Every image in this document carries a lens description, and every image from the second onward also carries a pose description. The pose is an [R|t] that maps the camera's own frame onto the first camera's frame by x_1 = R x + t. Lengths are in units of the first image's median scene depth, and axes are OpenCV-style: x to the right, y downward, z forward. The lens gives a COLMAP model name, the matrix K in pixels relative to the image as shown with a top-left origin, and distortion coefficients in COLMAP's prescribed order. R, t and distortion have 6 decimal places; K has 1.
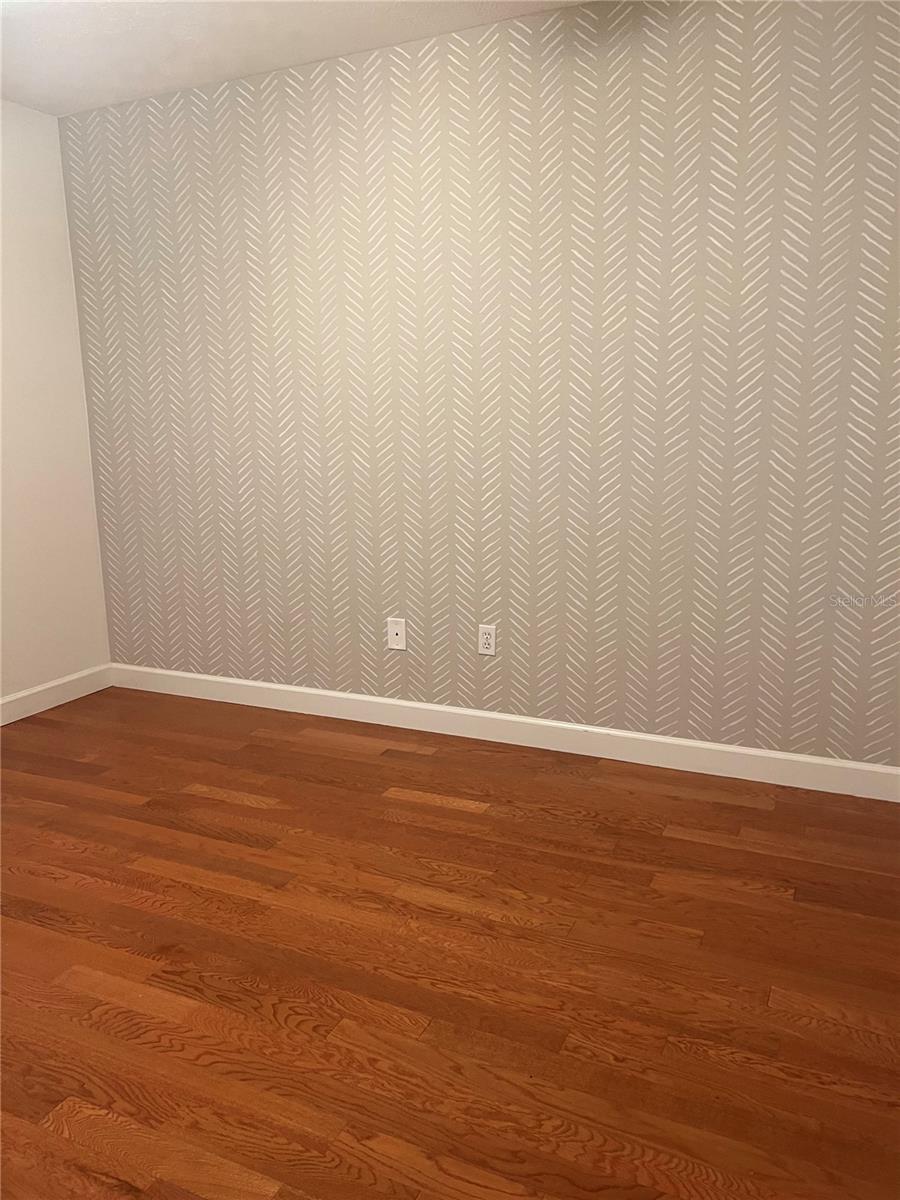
lens RADIAL K [[904.3, 0, 453.2], [0, 904.3, 592.0], [0, 0, 1]] dist [0.043537, -0.052085]
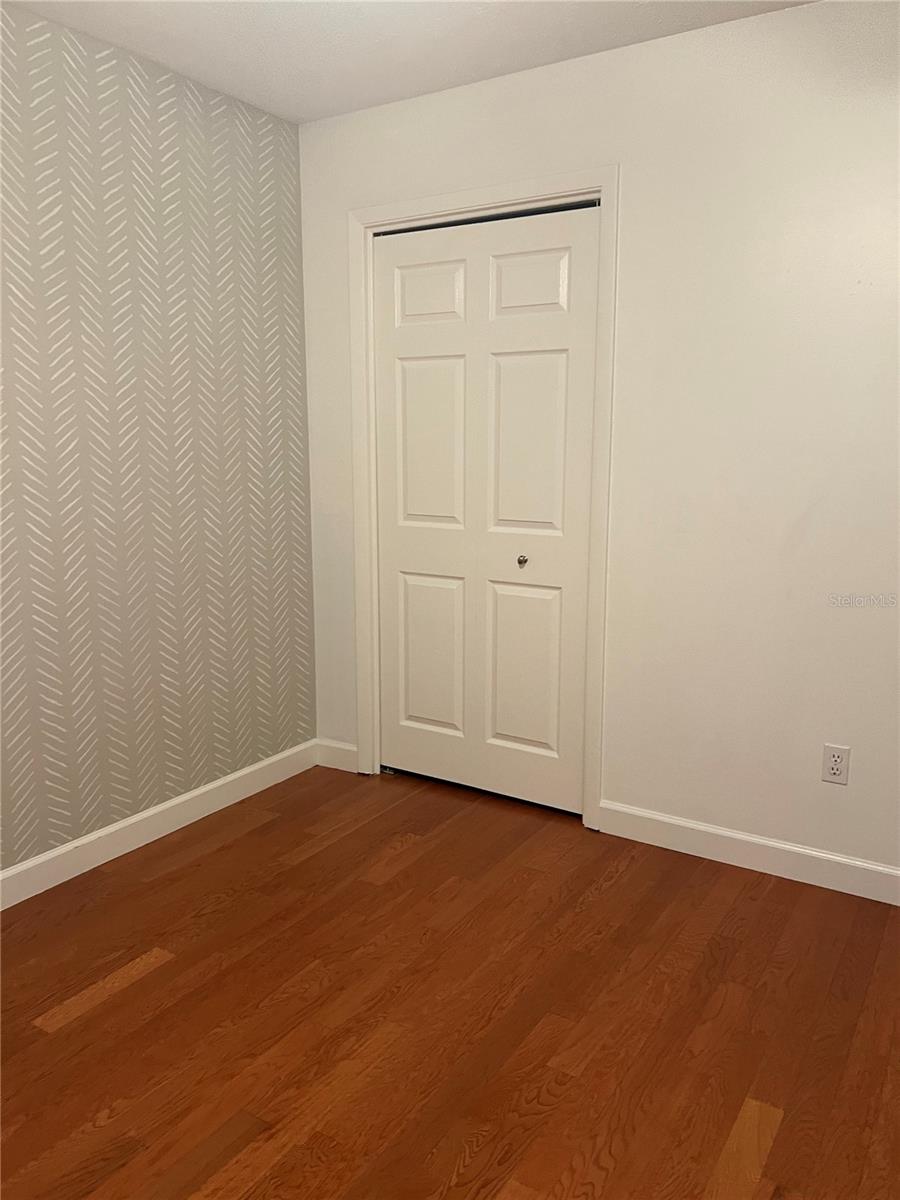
lens RADIAL K [[904.3, 0, 459.2], [0, 904.3, 580.3], [0, 0, 1]] dist [0.043537, -0.052085]
pose [[0.113197, -0.135948, 0.984228, -0.812957], [0.187259, 0.975761, 0.113242, -0.157507], [-0.975767, 0.171487, 0.135911, 0.646112]]
